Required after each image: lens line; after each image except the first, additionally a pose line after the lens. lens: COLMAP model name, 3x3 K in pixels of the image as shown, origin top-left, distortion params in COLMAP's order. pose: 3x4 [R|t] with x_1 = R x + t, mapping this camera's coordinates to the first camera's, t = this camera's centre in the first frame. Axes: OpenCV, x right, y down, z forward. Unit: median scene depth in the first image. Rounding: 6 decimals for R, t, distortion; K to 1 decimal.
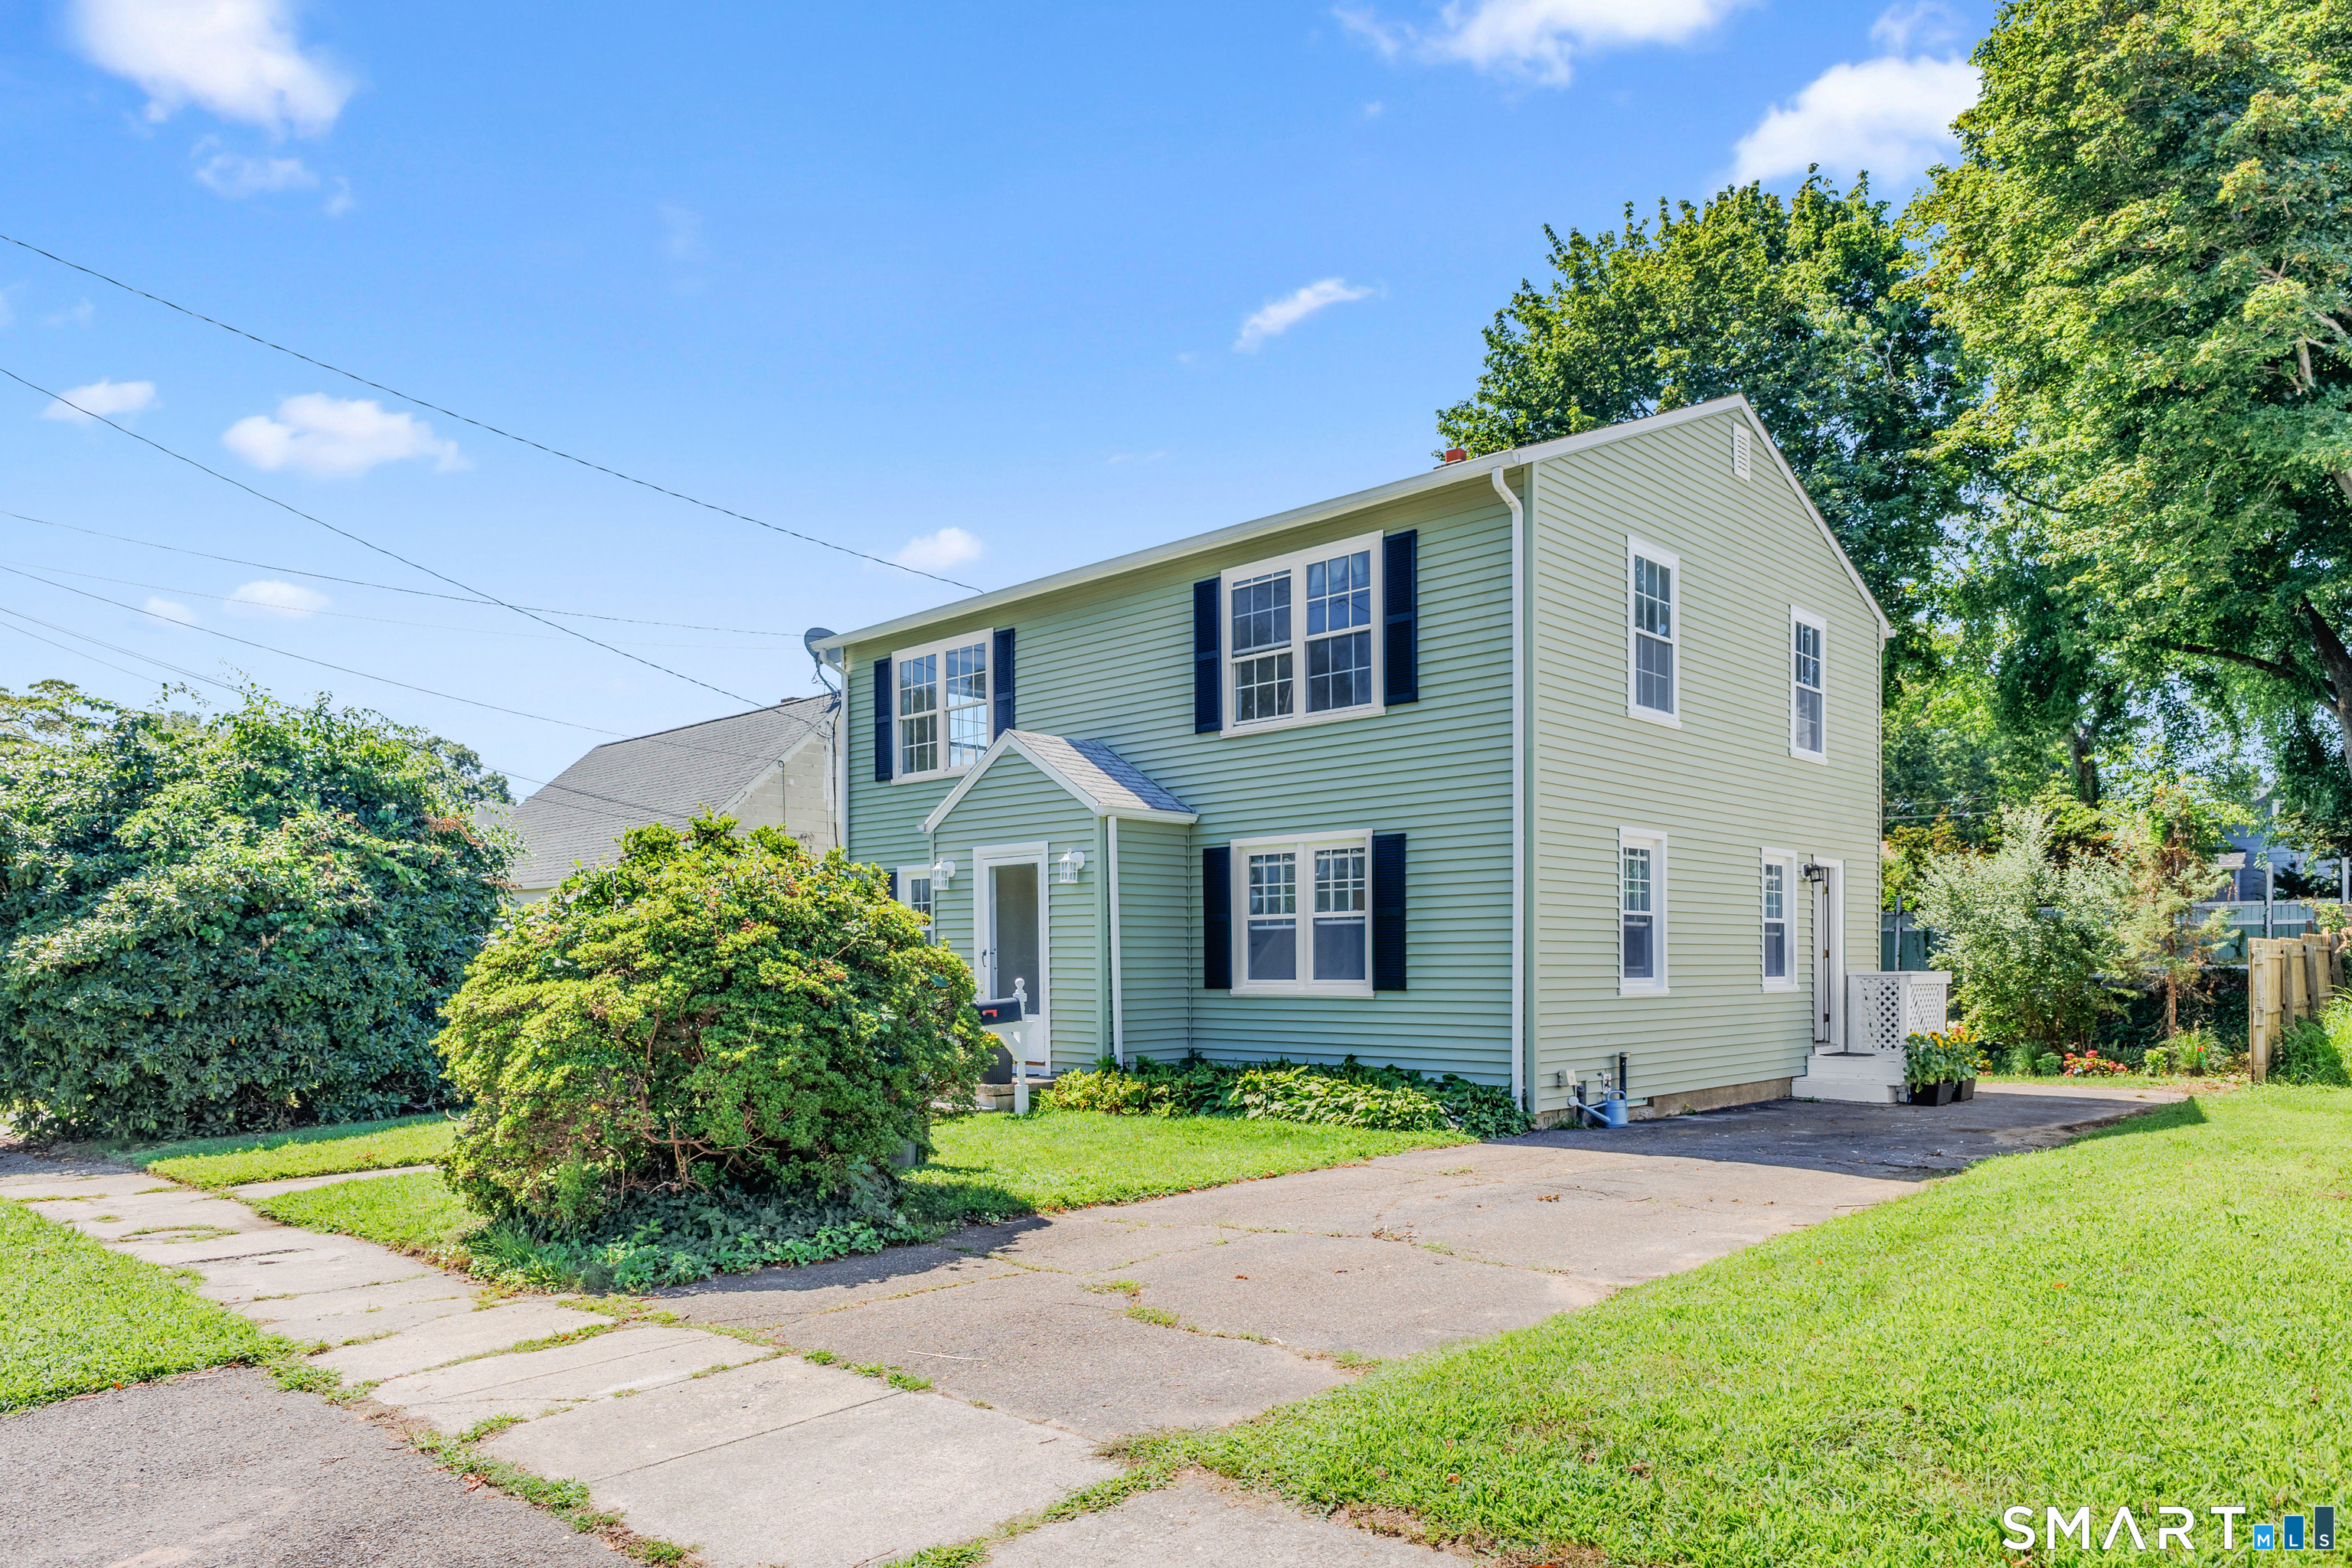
lens RADIAL K [[1457.7, 0, 1176.0], [0, 1457.7, 784.0], [0, 0, 1]] dist [-0.001666, -0.000530]
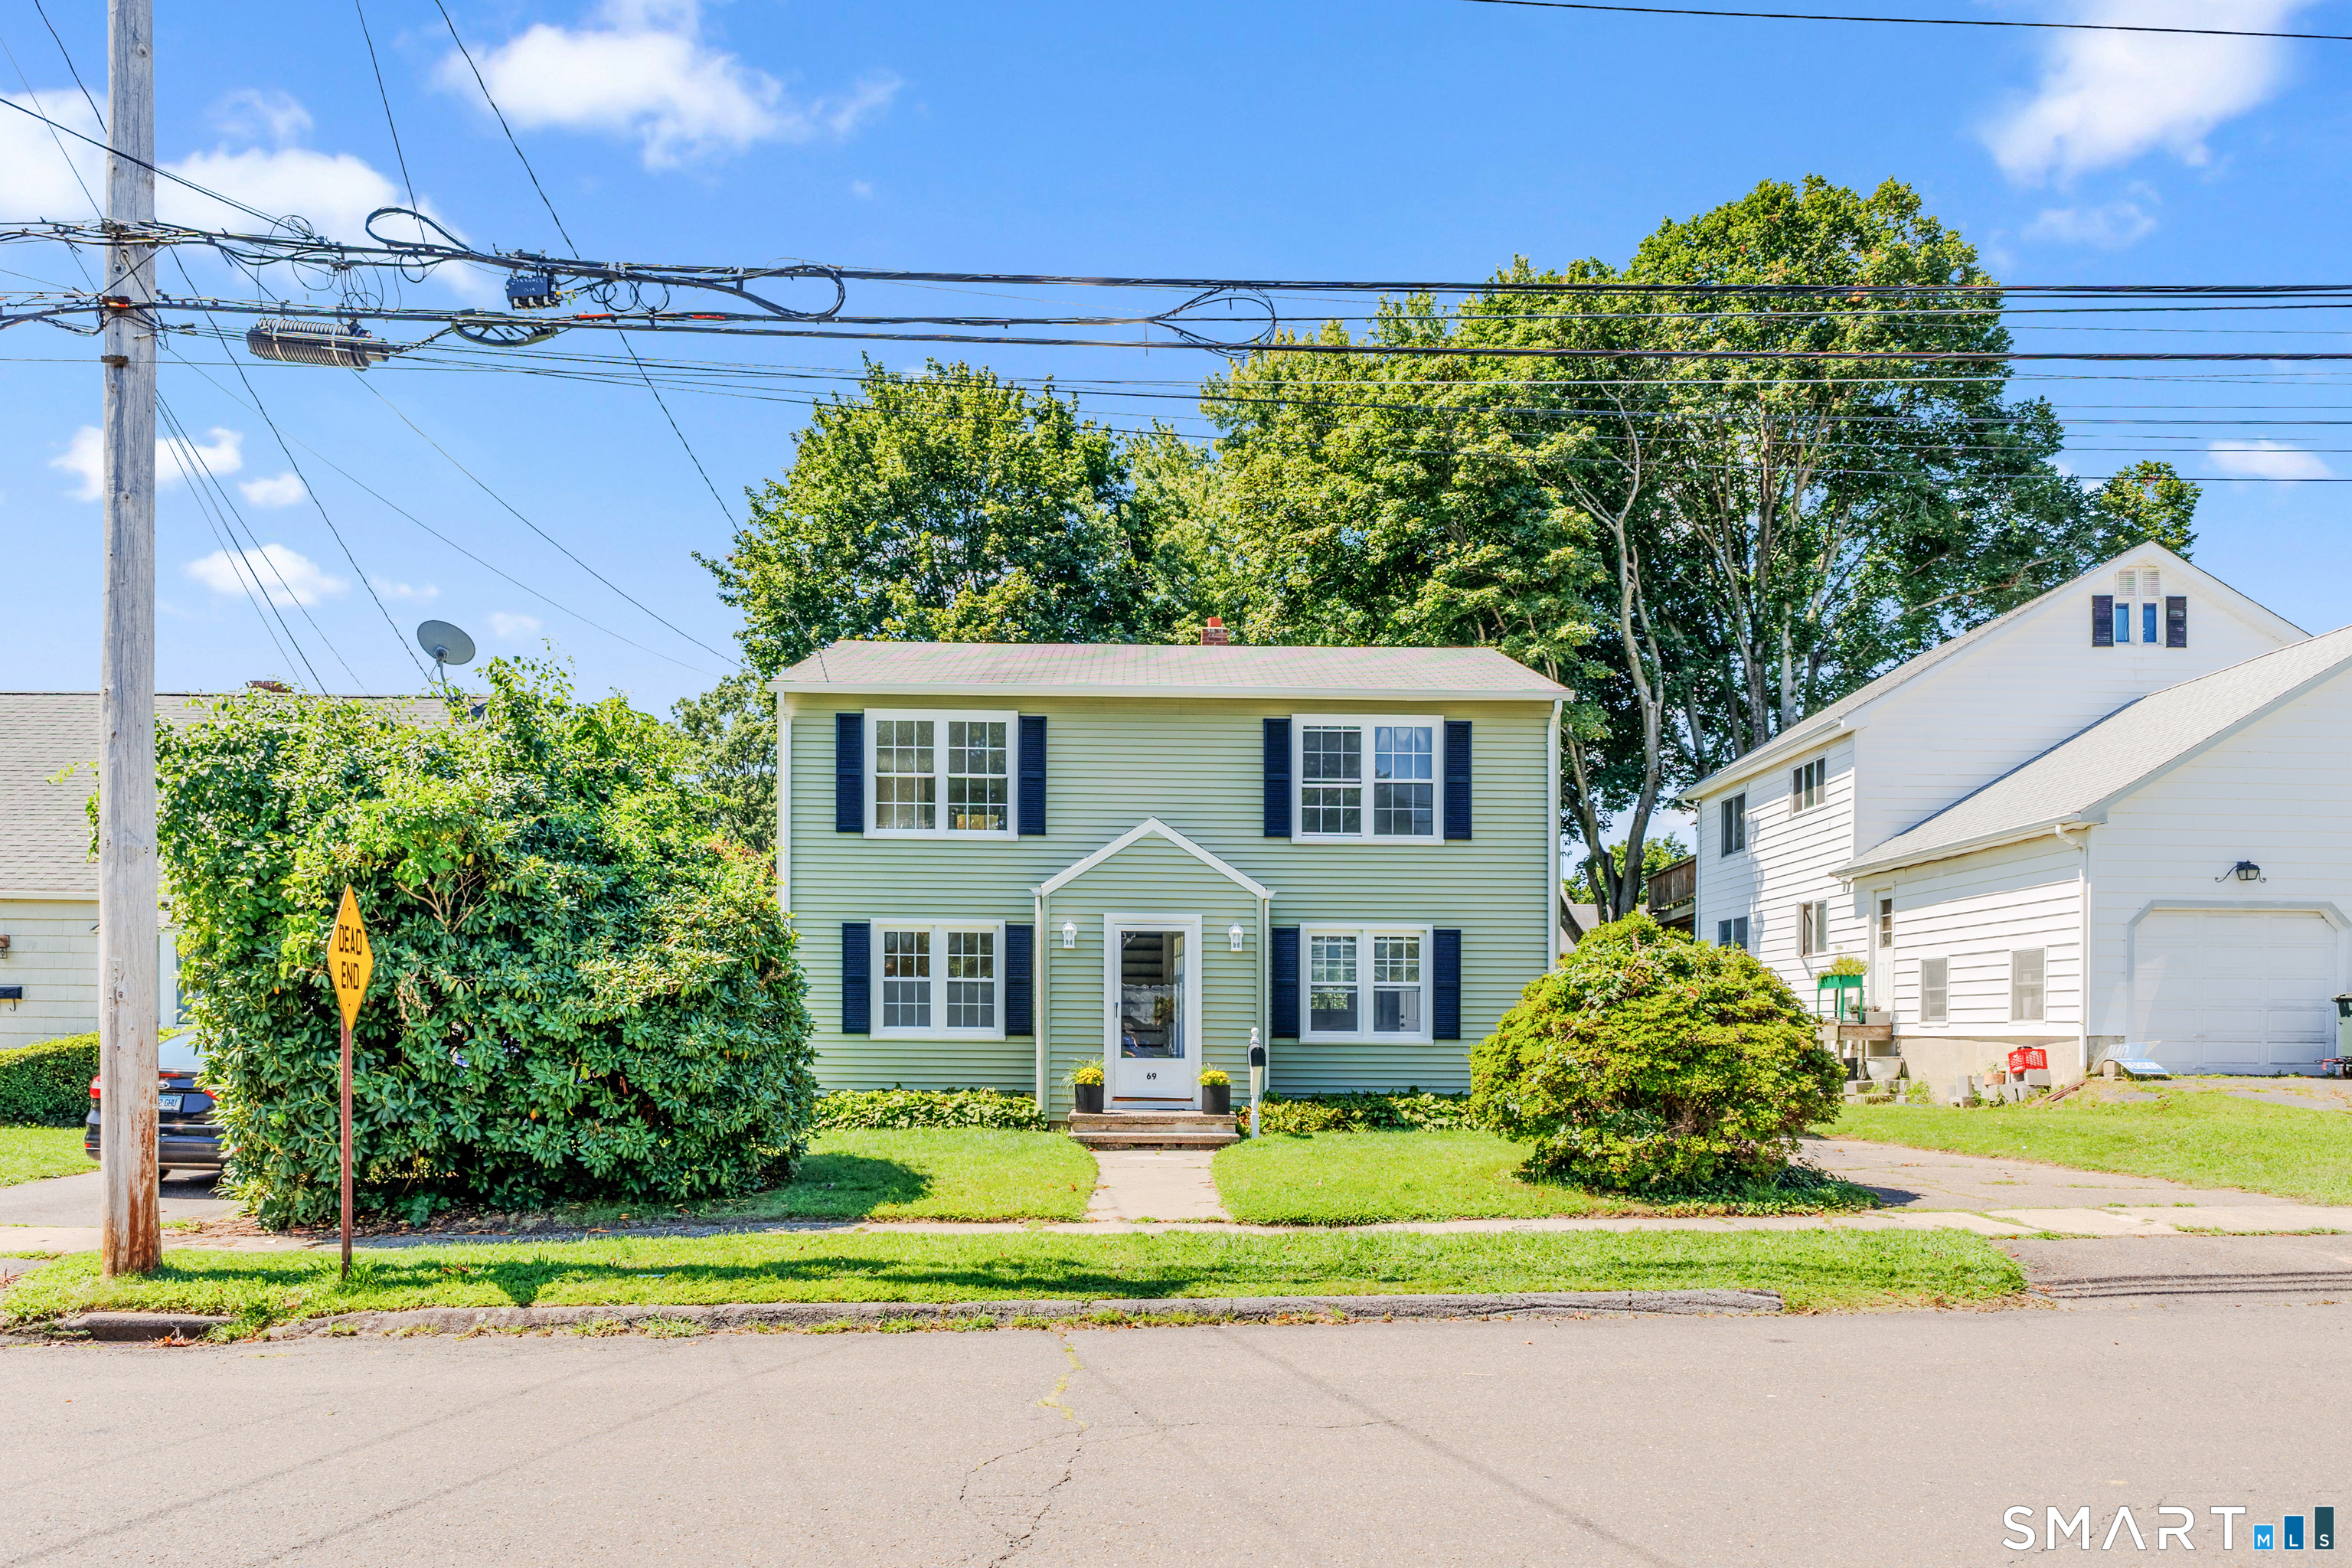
lens RADIAL K [[1457.7, 0, 1176.0], [0, 1457.7, 784.0], [0, 0, 1]] dist [-0.001666, -0.000530]
pose [[0.714355, 0.128806, 0.687827, -0.970410], [-0.095945, 0.991659, -0.086058, 0.038713], [-0.693175, -0.004518, 0.720755, 0.142736]]
